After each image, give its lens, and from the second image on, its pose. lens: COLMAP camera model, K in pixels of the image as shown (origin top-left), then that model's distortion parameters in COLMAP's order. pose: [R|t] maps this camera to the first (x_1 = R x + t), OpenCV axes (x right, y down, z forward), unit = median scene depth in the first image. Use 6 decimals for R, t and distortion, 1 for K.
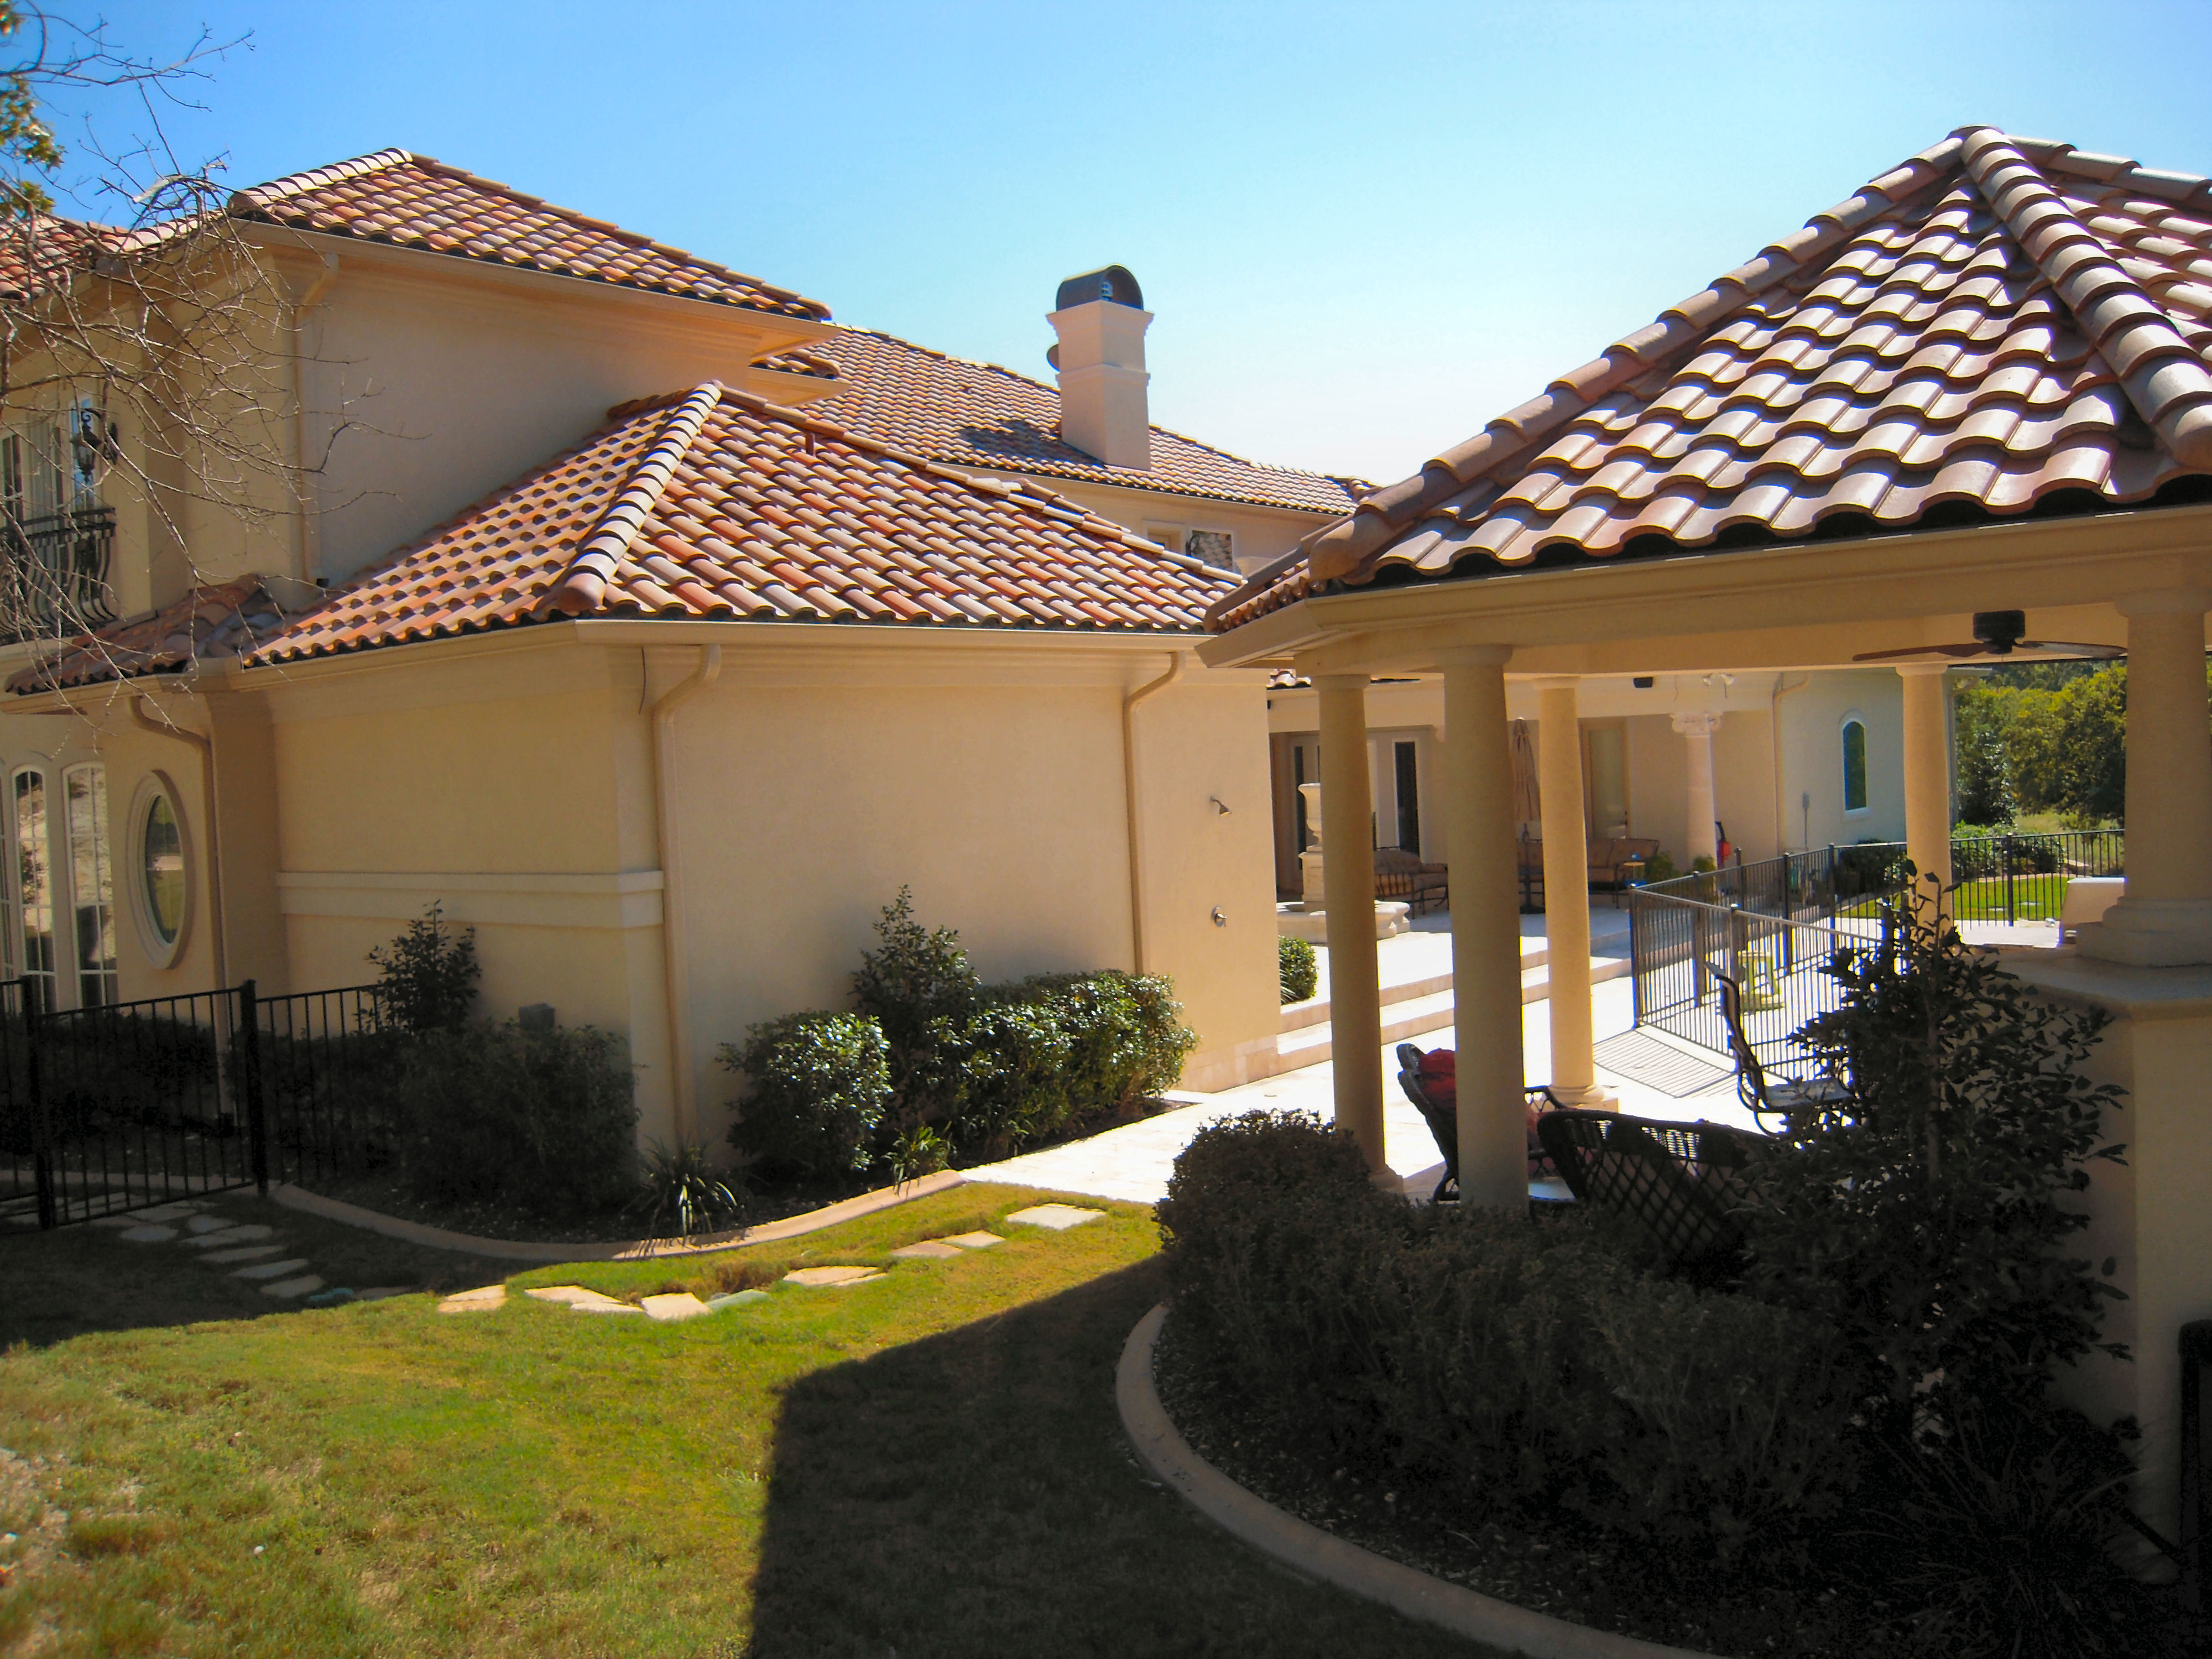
lens RADIAL K [[1833.9, 0, 1103.2], [0, 1833.9, 795.4], [0, 0, 1]] dist [-0.070995, 0.014233]
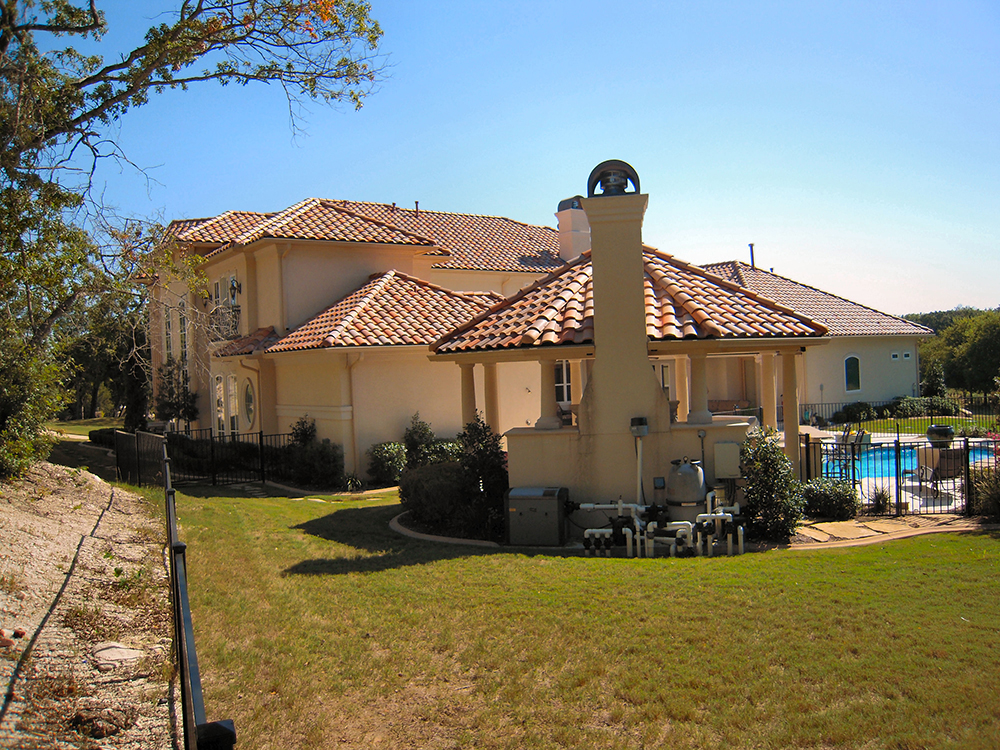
lens RADIAL K [[829.1, 0, 498.7], [0, 829.1, 359.6], [0, 0, 1]] dist [-0.070995, 0.014233]
pose [[0.971521, 0.004768, -0.236907, 0.474936], [-0.008921, 0.999825, -0.016462, -0.033099], [0.236787, 0.018106, 0.971393, -0.670854]]
